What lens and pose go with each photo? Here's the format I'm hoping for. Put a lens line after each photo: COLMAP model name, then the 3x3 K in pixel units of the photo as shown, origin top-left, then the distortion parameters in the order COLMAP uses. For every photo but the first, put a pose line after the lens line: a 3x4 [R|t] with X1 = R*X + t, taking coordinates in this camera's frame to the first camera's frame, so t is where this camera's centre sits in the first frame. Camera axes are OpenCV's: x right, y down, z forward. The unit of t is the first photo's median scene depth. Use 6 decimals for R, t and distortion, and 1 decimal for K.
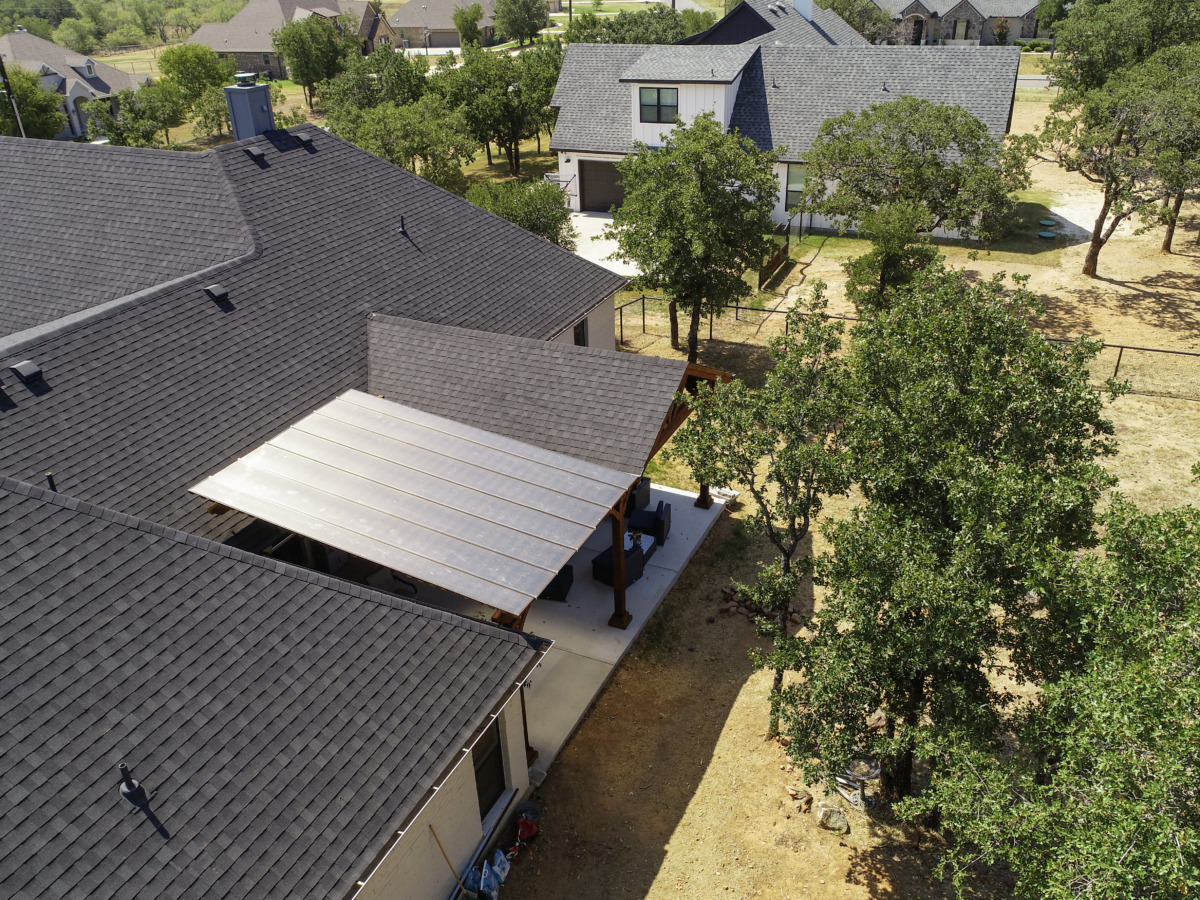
lens RADIAL K [[957.1, 0, 600.0], [0, 957.1, 450.0], [0, 0, 1]] dist [-0.011119, -0.002753]
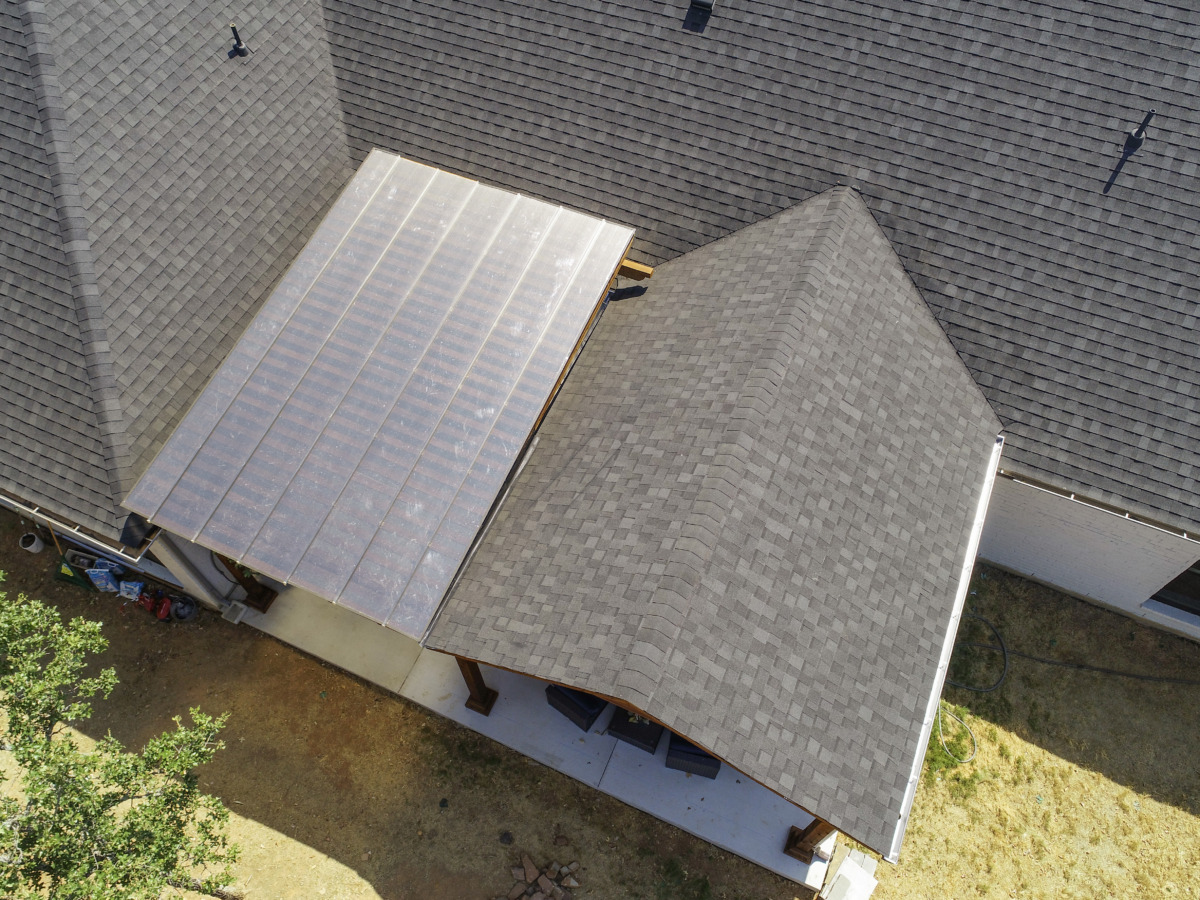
lens RADIAL K [[908.9, 0, 600.0], [0, 908.9, 450.0], [0, 0, 1]] dist [-0.003414, 0.002890]
pose [[0.023123, 0.861000, -0.508079, 0.218686], [-0.469151, 0.458125, 0.754996, -0.492095], [0.882815, 0.220908, 0.414532, 0.765198]]
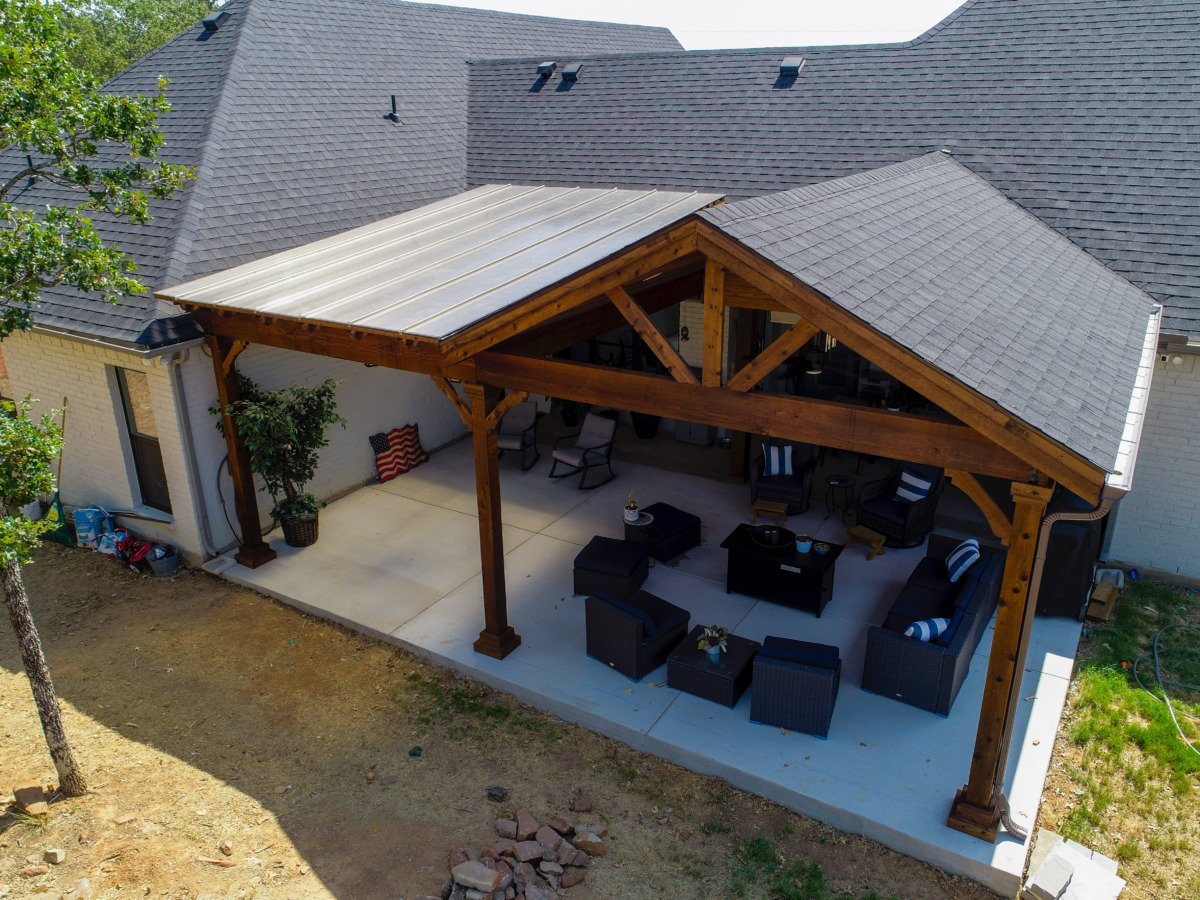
lens RADIAL K [[908.9, 0, 600.0], [0, 908.9, 450.0], [0, 0, 1]] dist [-0.003414, 0.002890]
pose [[-0.108065, 0.388830, -0.914950, 0.451595], [-0.459667, 0.796508, 0.392787, -0.138710], [0.881492, 0.463019, 0.092657, 0.975609]]
